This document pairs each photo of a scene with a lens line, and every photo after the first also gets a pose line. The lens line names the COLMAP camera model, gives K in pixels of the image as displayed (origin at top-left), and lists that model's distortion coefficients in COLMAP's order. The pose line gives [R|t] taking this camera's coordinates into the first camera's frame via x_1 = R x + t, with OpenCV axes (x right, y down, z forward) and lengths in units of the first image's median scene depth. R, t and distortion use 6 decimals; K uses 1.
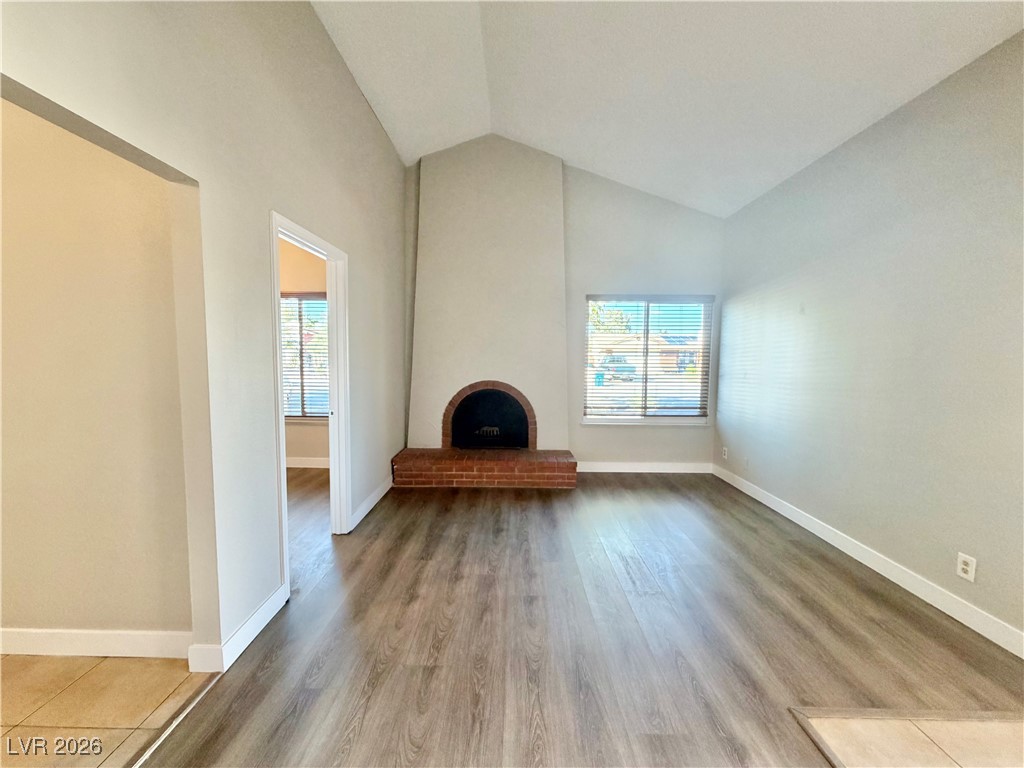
lens RADIAL K [[407.9, 0, 509.6], [0, 407.9, 384.6], [0, 0, 1]] dist [0.003810, 0.000168]
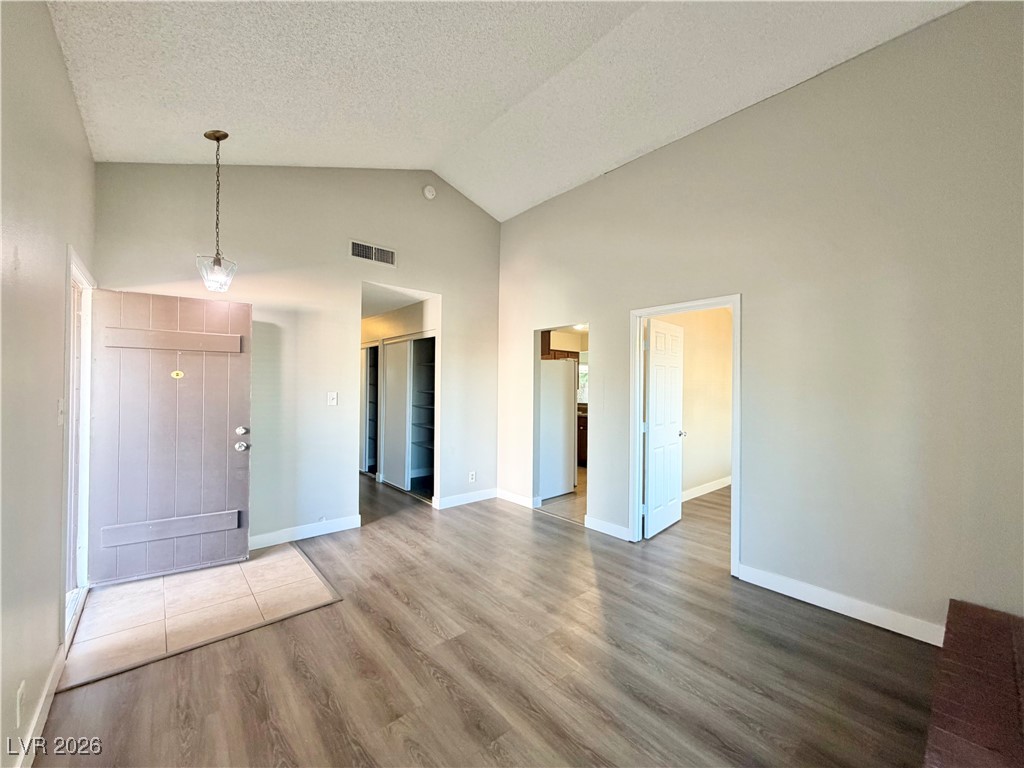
lens RADIAL K [[407.9, 0, 514.3], [0, 407.9, 383.3], [0, 0, 1]] dist [0.003810, 0.000168]
pose [[-0.743437, -0.018056, -0.668563, 0.464100], [-0.065797, 0.996761, 0.046246, -0.075709], [0.665562, 0.078370, -0.742216, 0.945859]]
